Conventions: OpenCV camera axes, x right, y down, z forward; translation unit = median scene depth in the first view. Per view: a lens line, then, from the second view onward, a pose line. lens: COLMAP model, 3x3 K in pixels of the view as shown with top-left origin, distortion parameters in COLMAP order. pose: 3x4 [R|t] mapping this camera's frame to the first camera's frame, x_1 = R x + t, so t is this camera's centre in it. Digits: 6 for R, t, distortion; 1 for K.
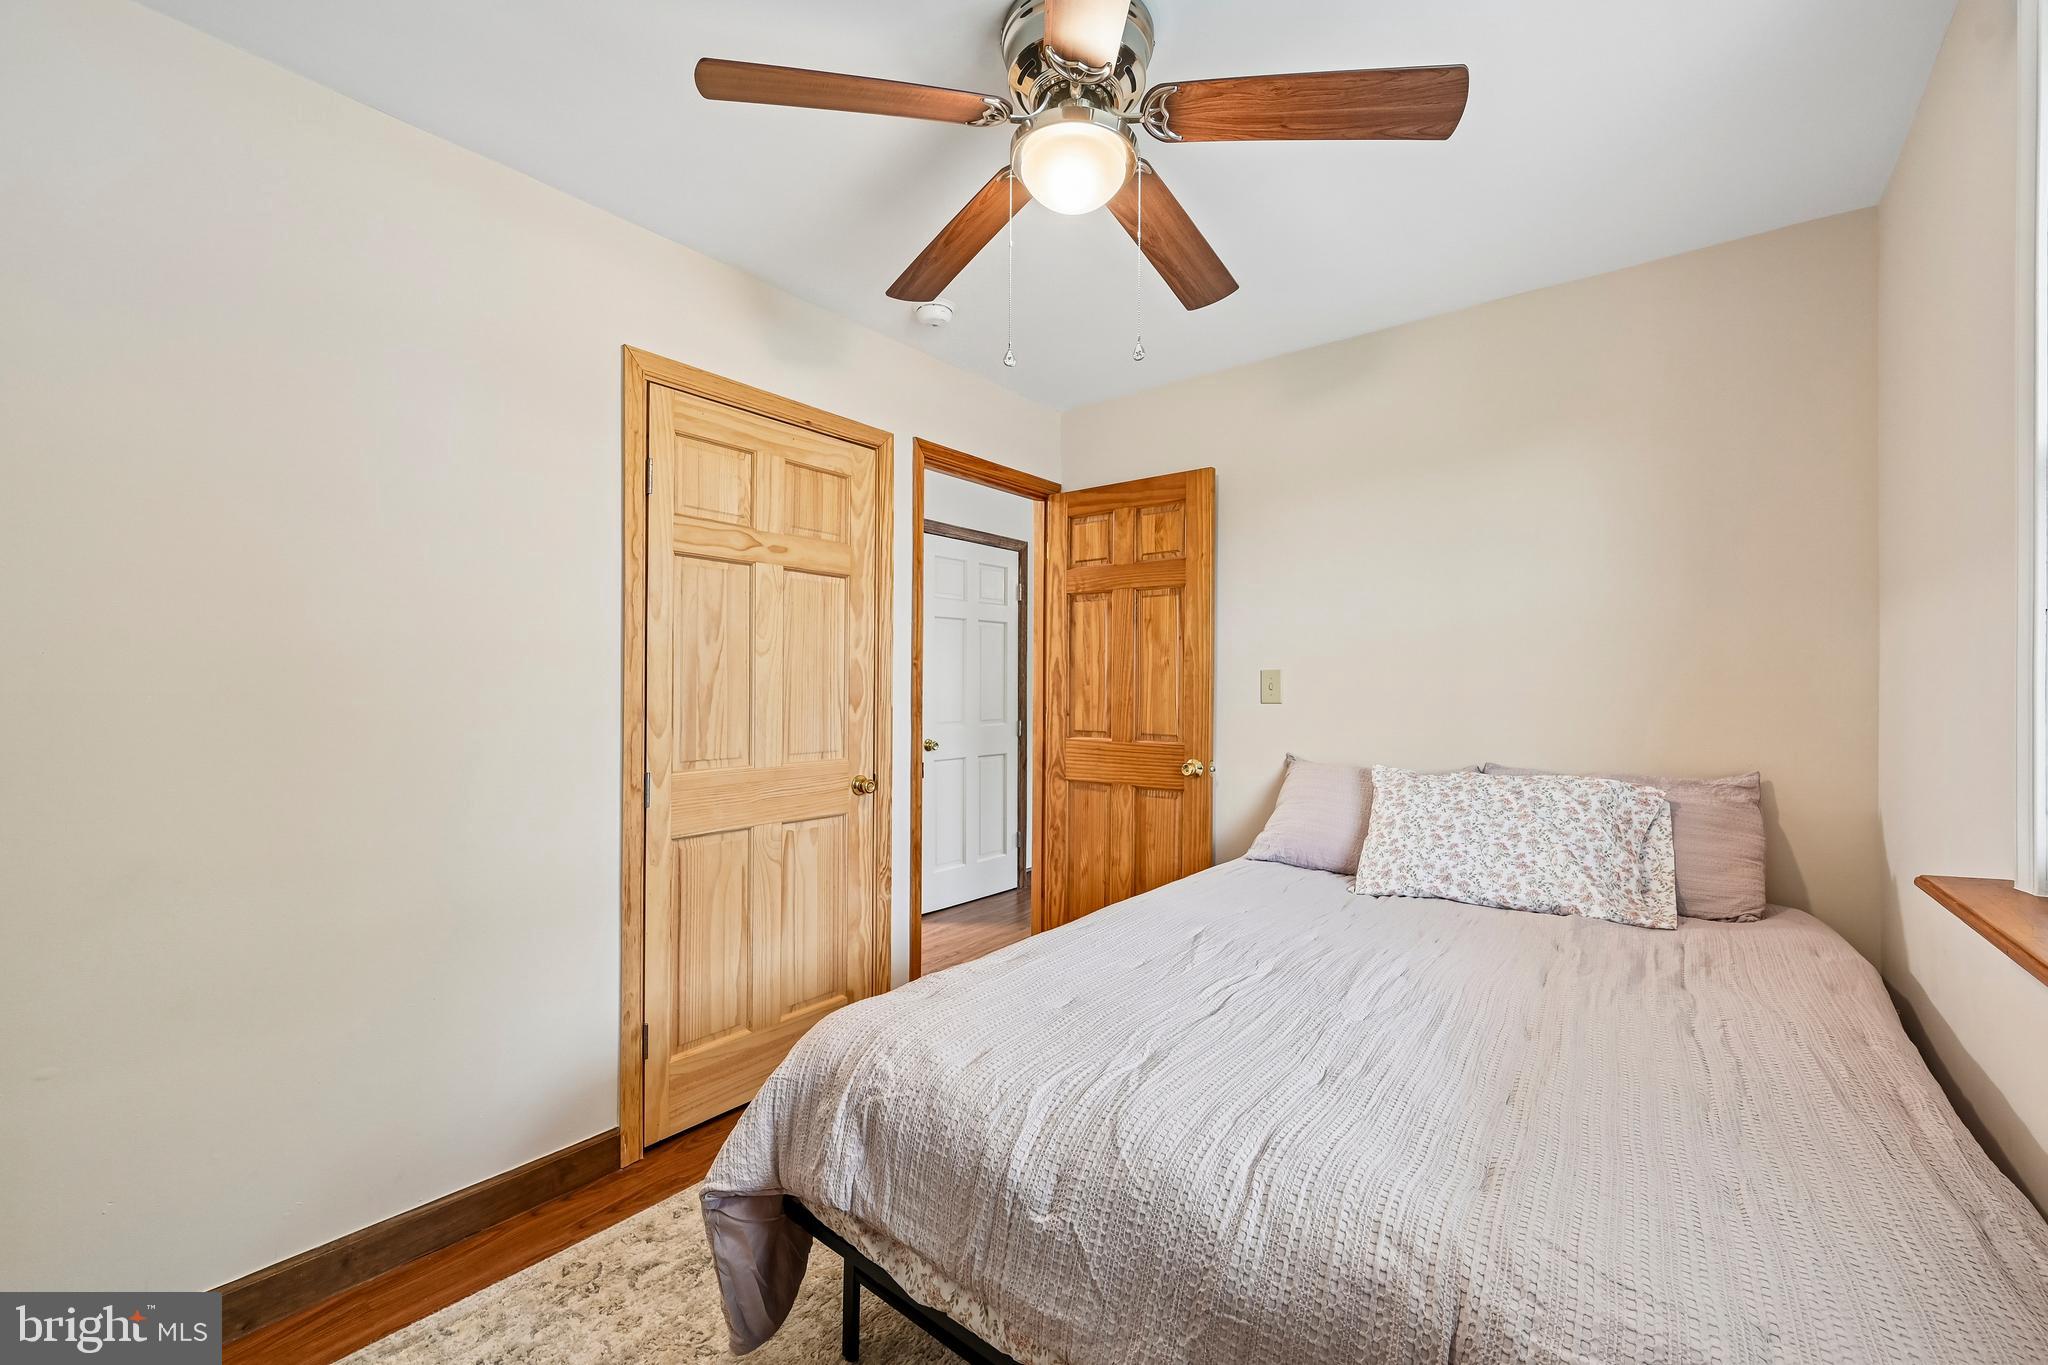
lens RADIAL K [[812.3, 0, 1014.1], [0, 812.3, 682.4], [0, 0, 1]] dist [-0.001125, 0.000200]
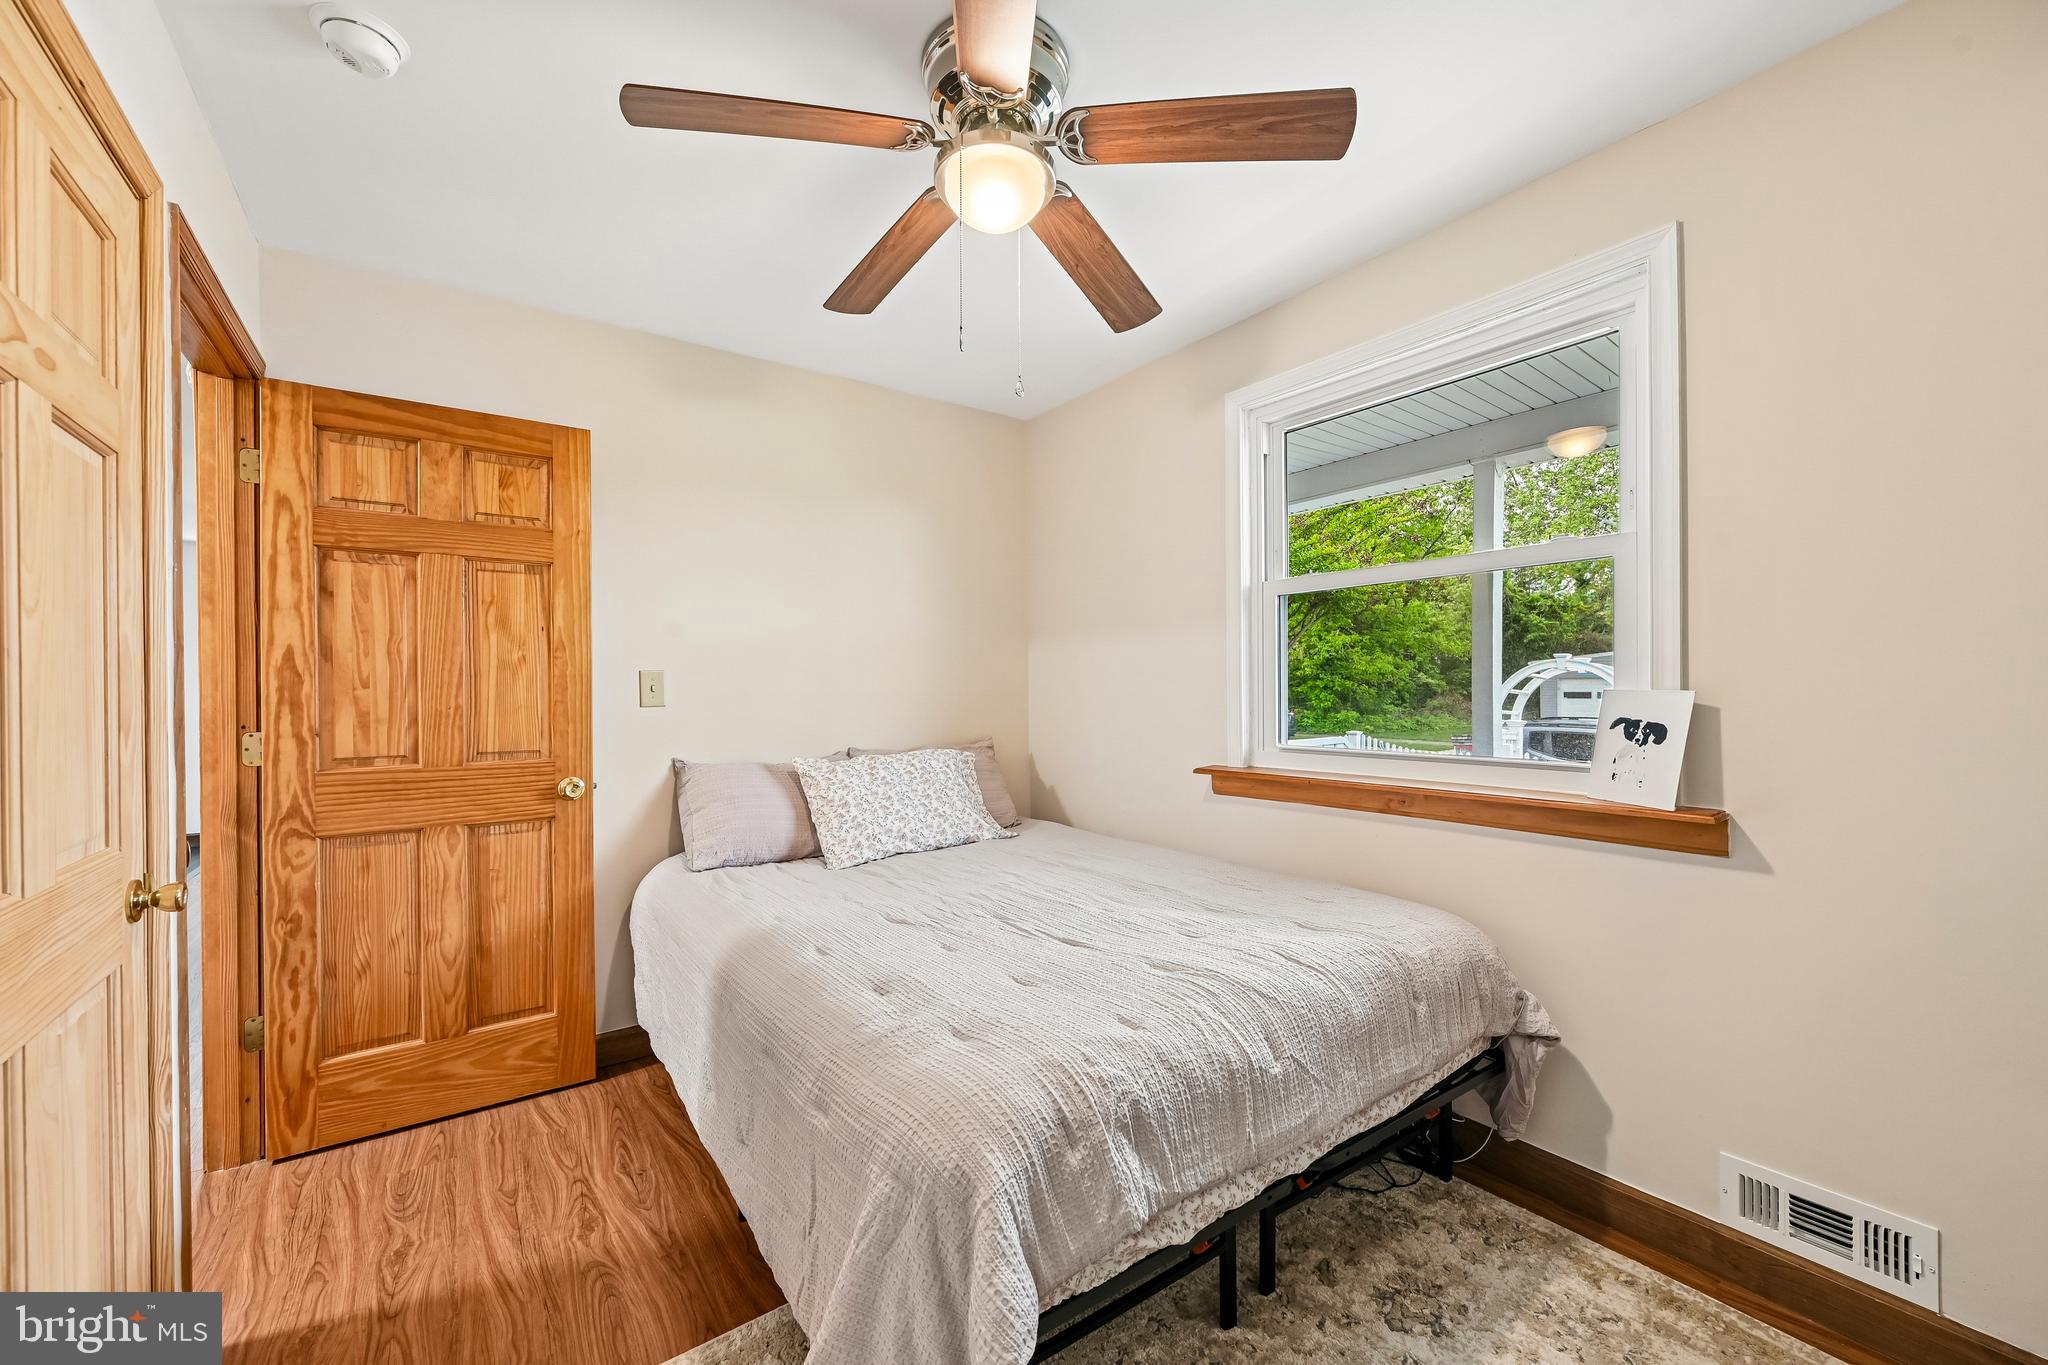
lens RADIAL K [[812.3, 0, 1027.4], [0, 812.3, 687.2], [0, 0, 1]] dist [-0.001125, 0.000200]
pose [[0.268918, -0.005643, 0.963147, -0.418920], [0.002974, 0.999983, 0.005028, 0.000262], [-0.963159, 0.001513, 0.268930, 0.307611]]
